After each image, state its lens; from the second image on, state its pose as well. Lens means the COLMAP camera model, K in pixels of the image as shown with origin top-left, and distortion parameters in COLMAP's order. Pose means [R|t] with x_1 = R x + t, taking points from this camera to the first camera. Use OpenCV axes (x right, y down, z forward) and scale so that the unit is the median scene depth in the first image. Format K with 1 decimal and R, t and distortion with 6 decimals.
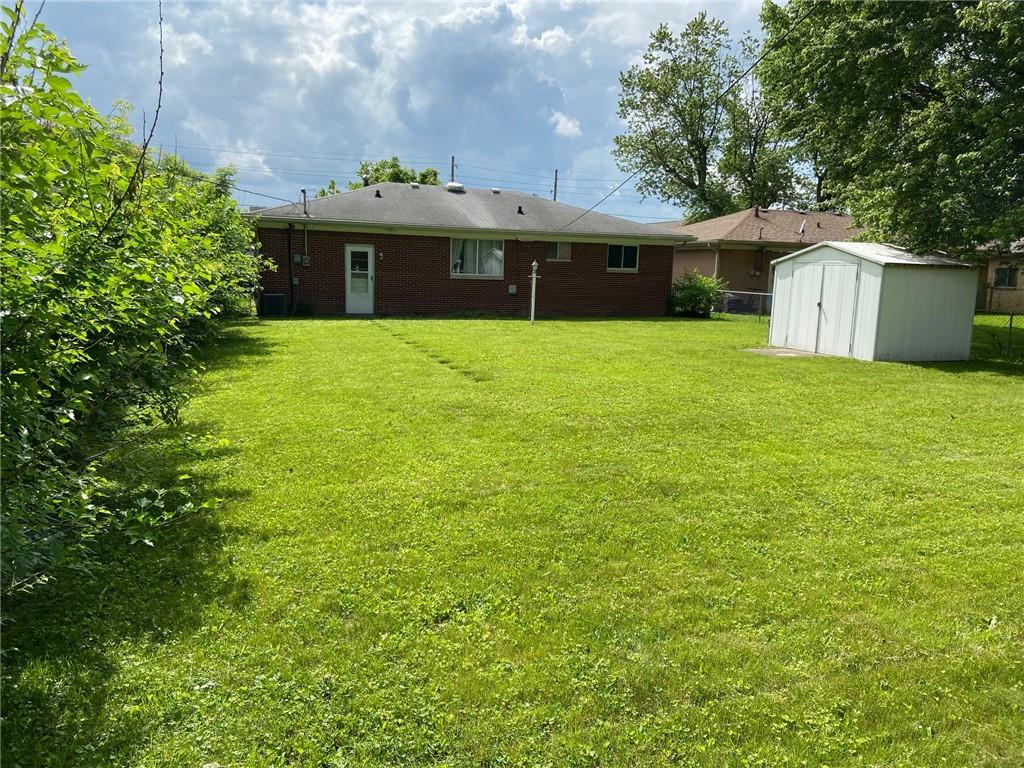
lens RADIAL K [[771.5, 0, 517.1], [0, 771.5, 389.7], [0, 0, 1]] dist [0.075442, -0.099728]
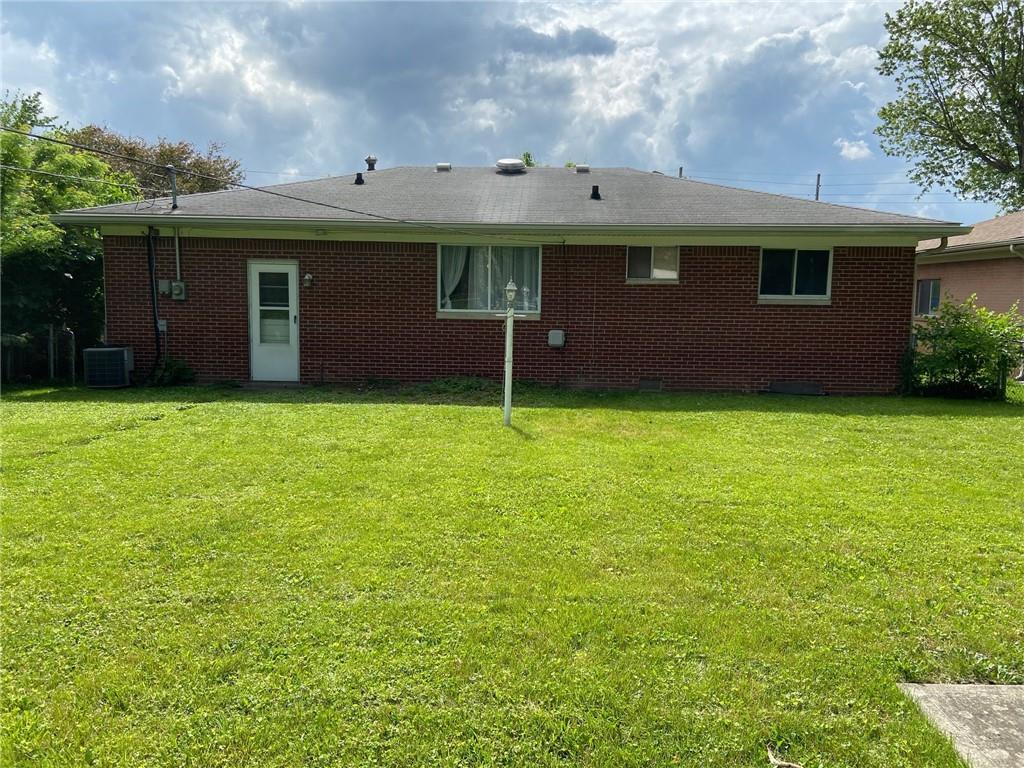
lens RADIAL K [[771.5, 0, 501.6], [0, 771.5, 376.0], [0, 0, 1]] dist [0.075442, -0.099728]
pose [[0.927715, 0.022948, -0.372583, 0.154533], [-0.048321, 0.997093, -0.058904, -0.072830], [0.370148, 0.072650, 0.926128, 0.509157]]
